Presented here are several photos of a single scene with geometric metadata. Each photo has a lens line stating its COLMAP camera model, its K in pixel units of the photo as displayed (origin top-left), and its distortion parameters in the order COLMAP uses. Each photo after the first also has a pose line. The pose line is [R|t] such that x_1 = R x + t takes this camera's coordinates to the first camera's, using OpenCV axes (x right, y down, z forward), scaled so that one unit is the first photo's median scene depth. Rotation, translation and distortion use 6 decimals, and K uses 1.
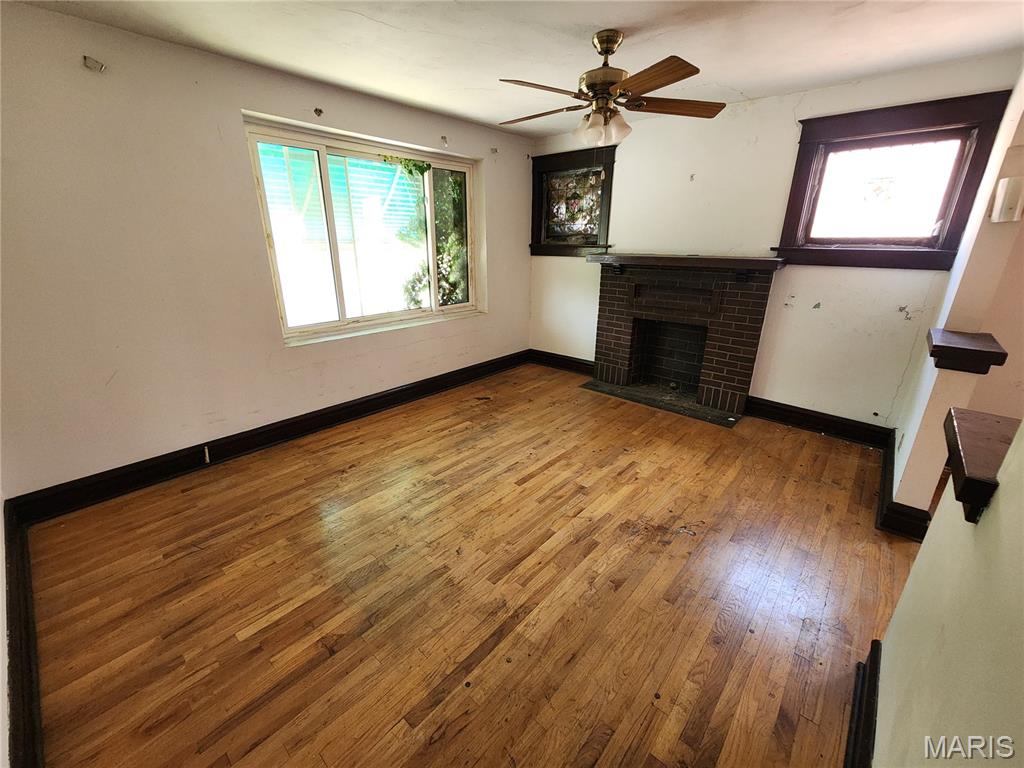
lens RADIAL K [[420.9, 0, 511.2], [0, 420.9, 385.0], [0, 0, 1]] dist [-0.004457, -0.000904]
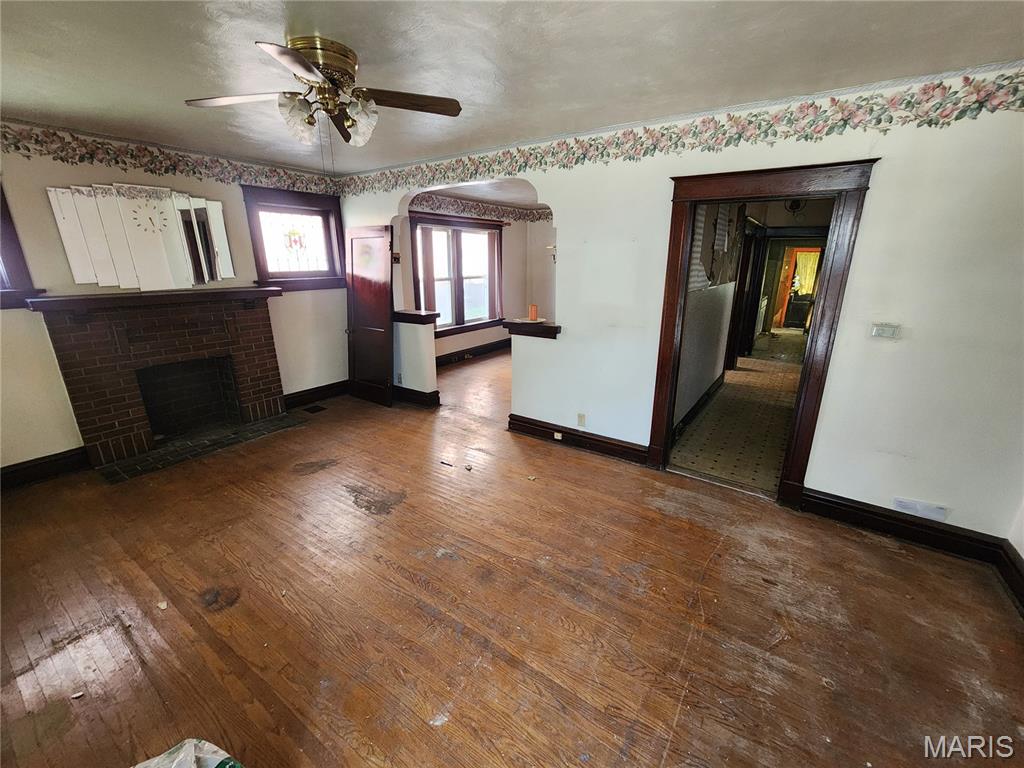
lens RADIAL K [[420.9, 0, 513.9], [0, 420.9, 386.7], [0, 0, 1]] dist [-0.004457, -0.000904]
pose [[-0.123731, -0.290596, 0.948812, -0.748832], [0.333952, 0.888192, 0.315580, -0.175326], [-0.934434, 0.355905, -0.012852, 0.383858]]
